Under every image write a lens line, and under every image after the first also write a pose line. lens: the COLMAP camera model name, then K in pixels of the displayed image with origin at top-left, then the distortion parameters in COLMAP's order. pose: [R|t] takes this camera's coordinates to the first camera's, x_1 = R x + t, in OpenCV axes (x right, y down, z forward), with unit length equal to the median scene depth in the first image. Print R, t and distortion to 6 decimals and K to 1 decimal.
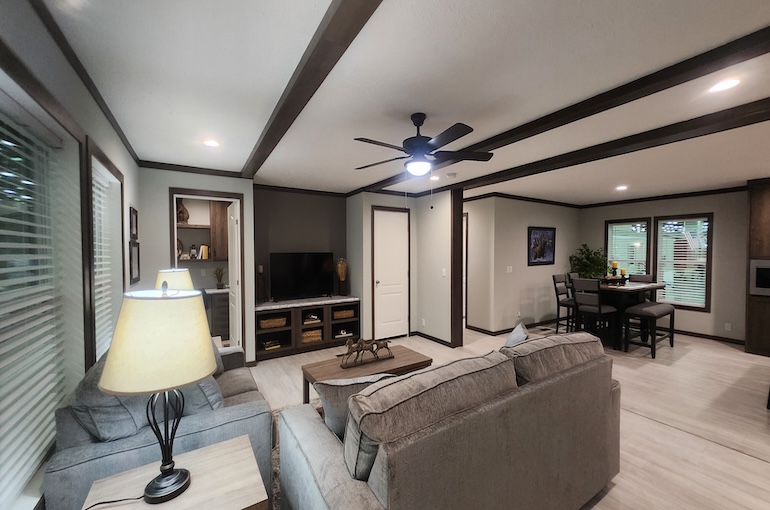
lens RADIAL K [[303.9, 0, 389.0], [0, 303.9, 258.7], [0, 0, 1]] dist [-0.000347, 0.001086]
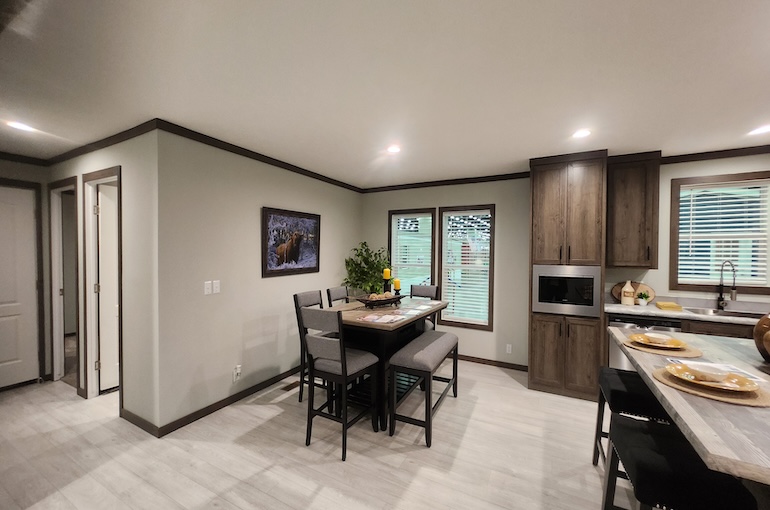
lens RADIAL K [[303.9, 0, 387.6], [0, 303.9, 260.3], [0, 0, 1]] dist [-0.000347, 0.001086]
pose [[0.870562, -0.003727, 0.492045, 0.383672], [0.001696, 0.999988, 0.004573, -0.009947], [-0.492056, -0.003146, 0.870558, 0.398940]]
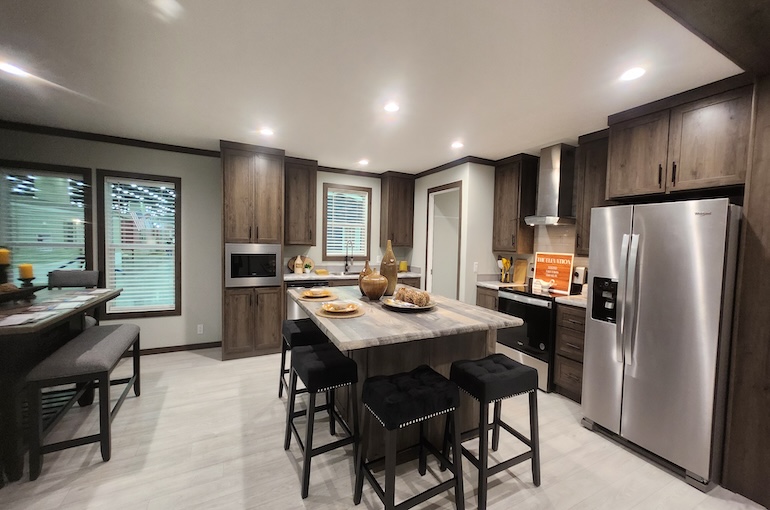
lens RADIAL K [[303.9, 0, 386.9], [0, 303.9, 256.6], [0, 0, 1]] dist [-0.000347, 0.001086]
pose [[0.097636, -0.049815, 0.993975, 0.336653], [-0.008295, 0.998671, 0.050865, -0.005189], [-0.995188, -0.013211, 0.097093, 0.385526]]
